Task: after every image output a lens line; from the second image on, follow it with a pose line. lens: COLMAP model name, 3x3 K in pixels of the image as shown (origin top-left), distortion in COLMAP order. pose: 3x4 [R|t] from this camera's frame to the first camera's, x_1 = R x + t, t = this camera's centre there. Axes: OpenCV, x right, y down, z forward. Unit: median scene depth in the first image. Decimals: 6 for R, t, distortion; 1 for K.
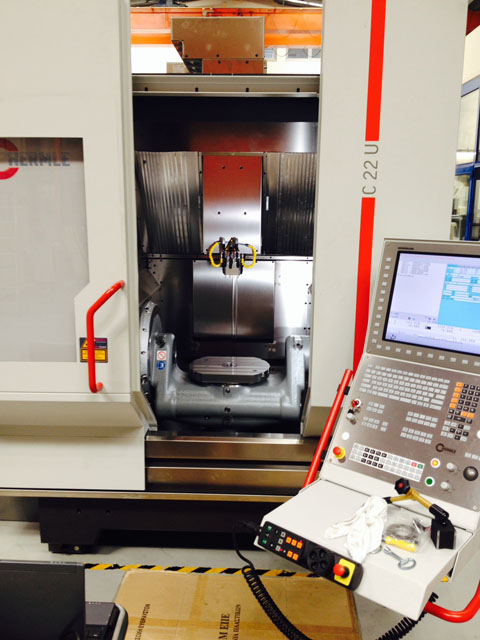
lens RADIAL K [[613.6, 0, 240.0], [0, 613.6, 320.0], [0, 0, 1]] dist [0.013162, -0.005499]
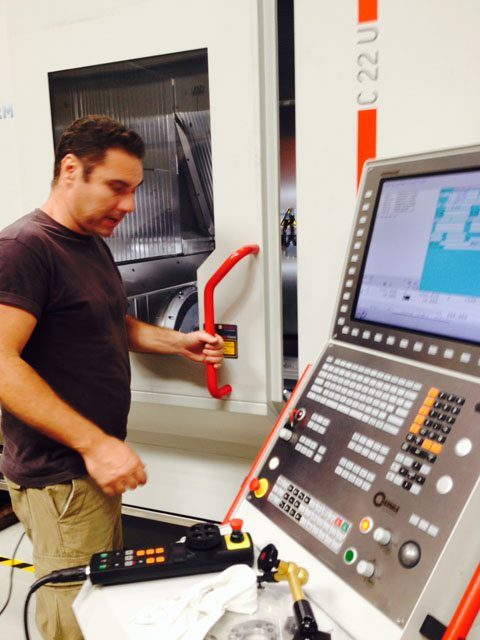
lens RADIAL K [[613.6, 0, 240.0], [0, 613.6, 320.0], [0, 0, 1]] dist [0.013162, -0.005499]
pose [[0.919310, 0.022303, -0.392901, 0.406950], [-0.035062, 0.999064, -0.025326, 0.057664], [0.391969, 0.037058, 0.919232, 0.399776]]
